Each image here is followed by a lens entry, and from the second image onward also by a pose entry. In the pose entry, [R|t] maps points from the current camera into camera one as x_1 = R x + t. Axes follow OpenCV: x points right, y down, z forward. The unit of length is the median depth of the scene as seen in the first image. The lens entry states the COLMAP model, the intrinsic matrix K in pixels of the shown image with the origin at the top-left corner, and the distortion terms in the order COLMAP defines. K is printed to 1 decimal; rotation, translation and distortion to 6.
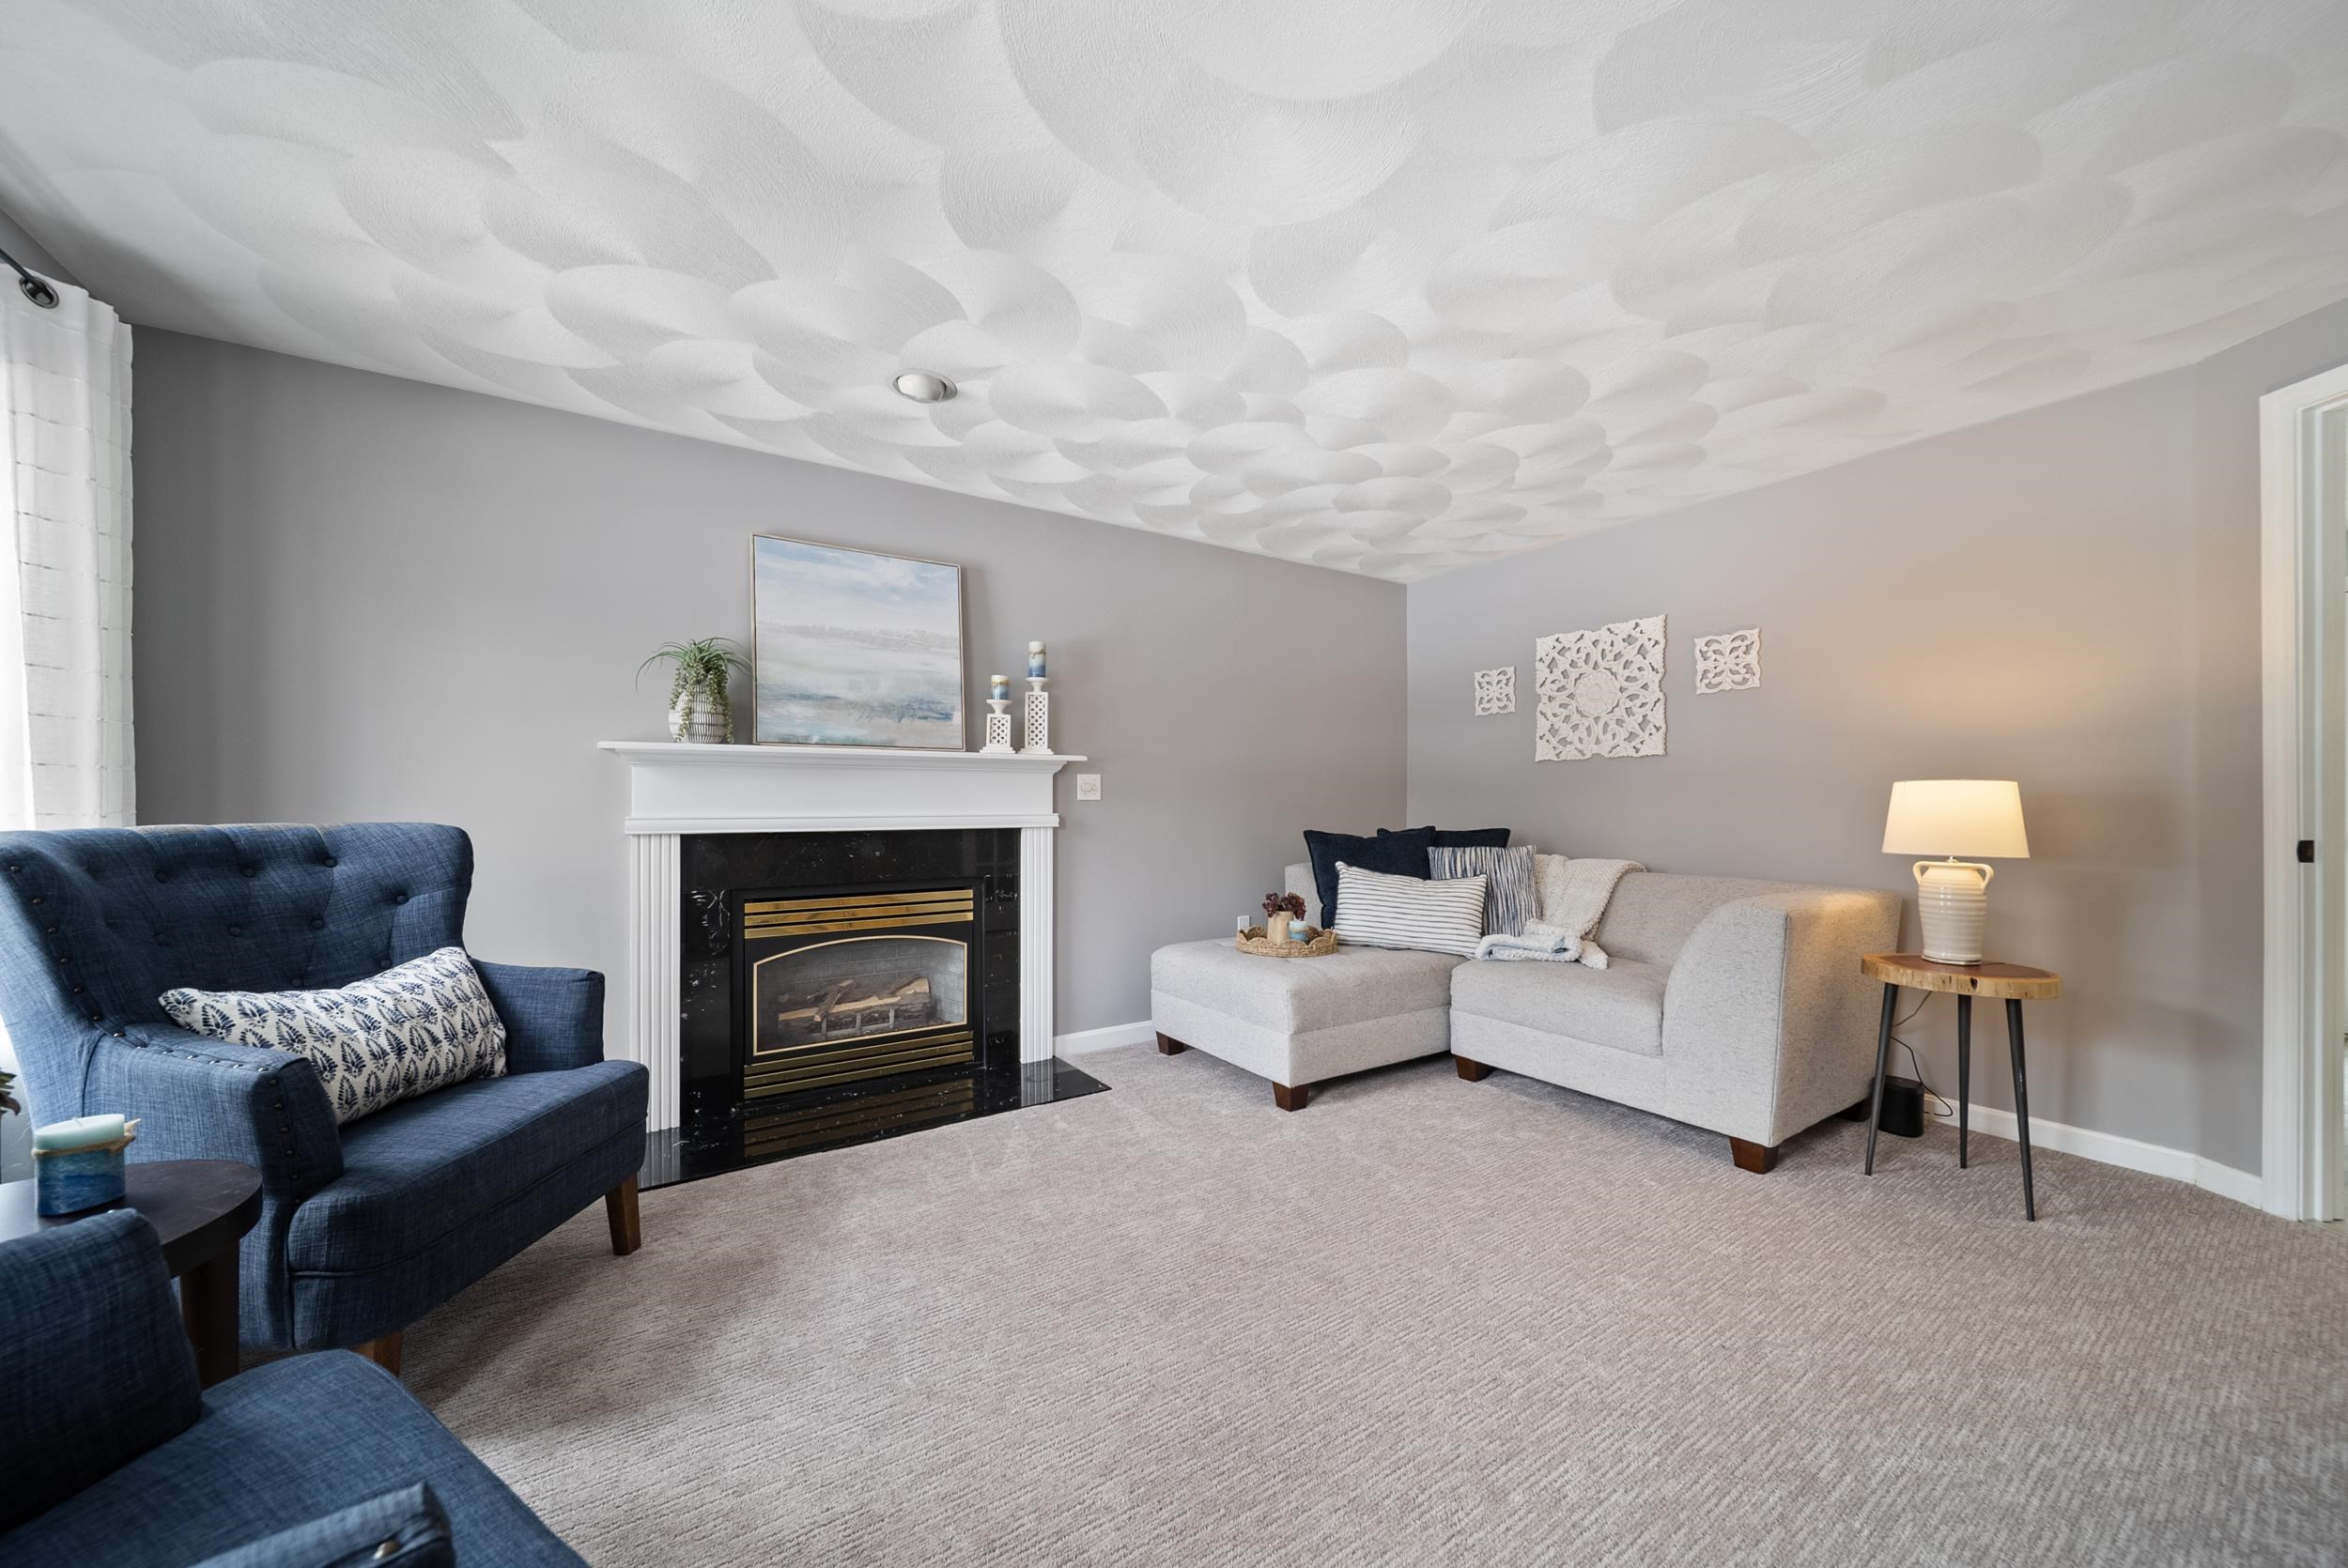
lens RADIAL K [[826.8, 0, 1174.9], [0, 826.8, 789.9], [0, 0, 1]] dist [0.003104, -0.002134]
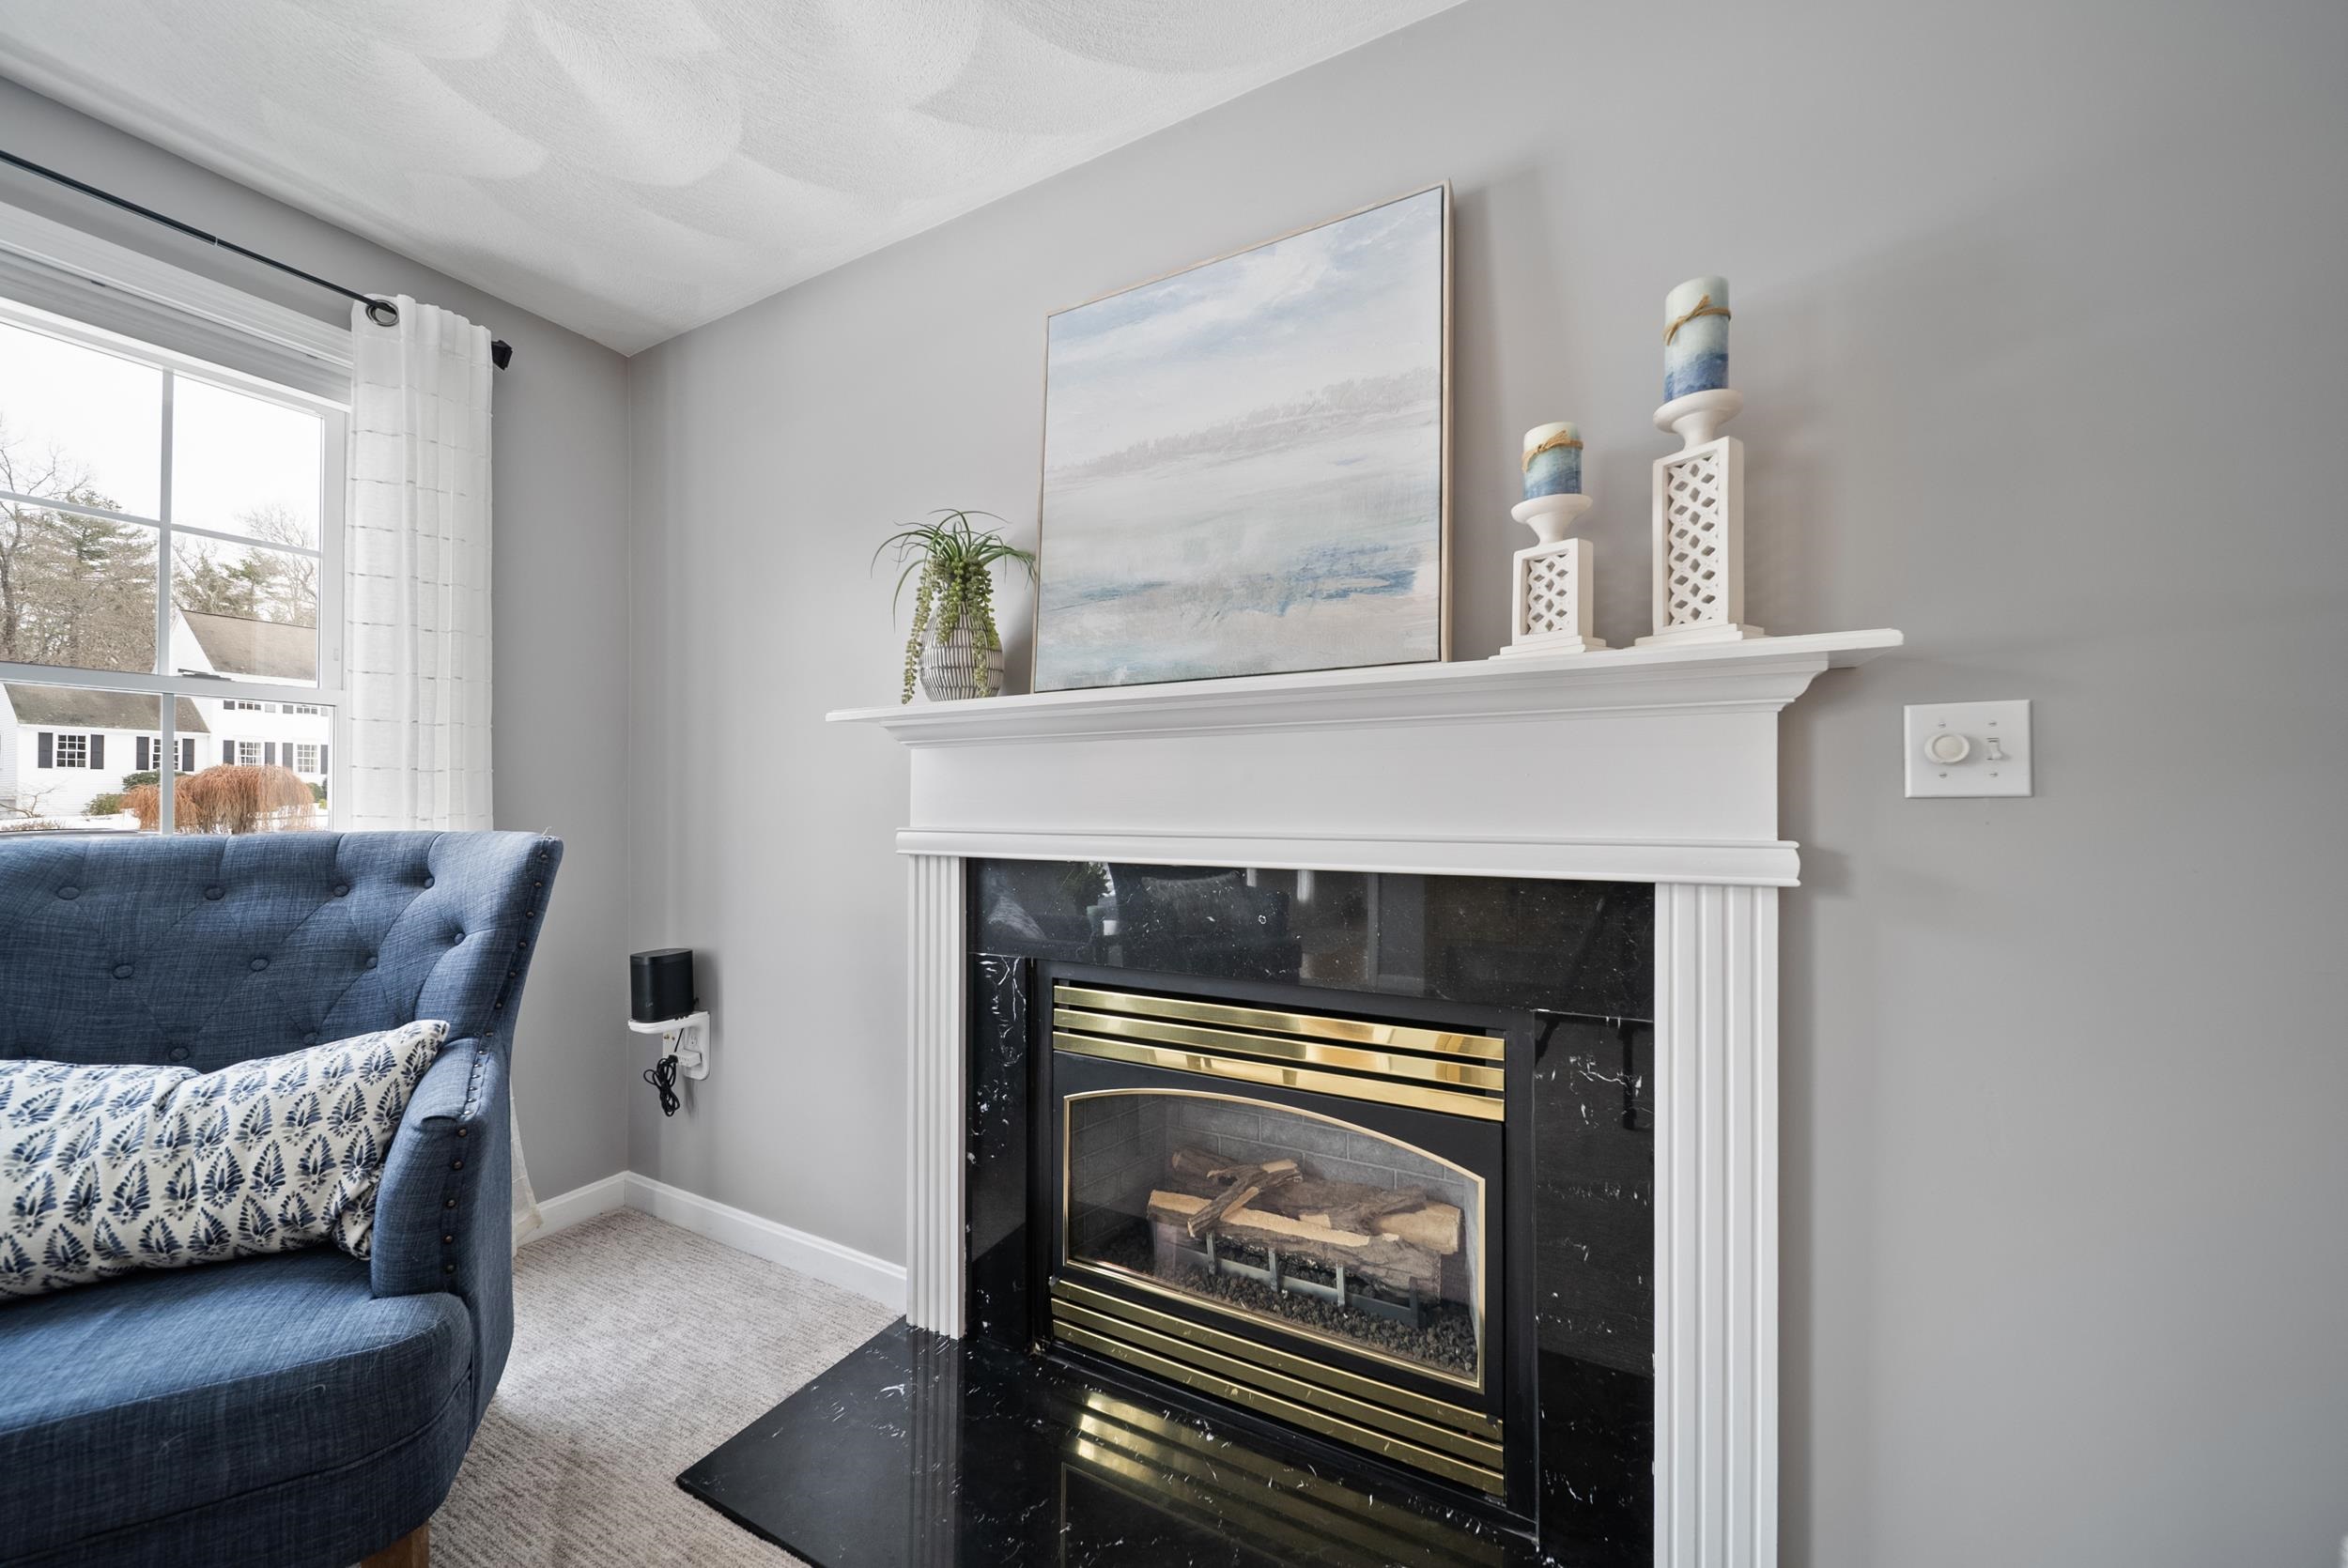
lens RADIAL K [[826.8, 0, 1174.9], [0, 826.8, 789.9], [0, 0, 1]] dist [0.003104, -0.002134]
pose [[0.490150, -0.009001, -0.871592, 0.007285], [0.015922, 0.999872, -0.001372, 0.007426], [0.871493, -0.013205, 0.490231, 0.734846]]
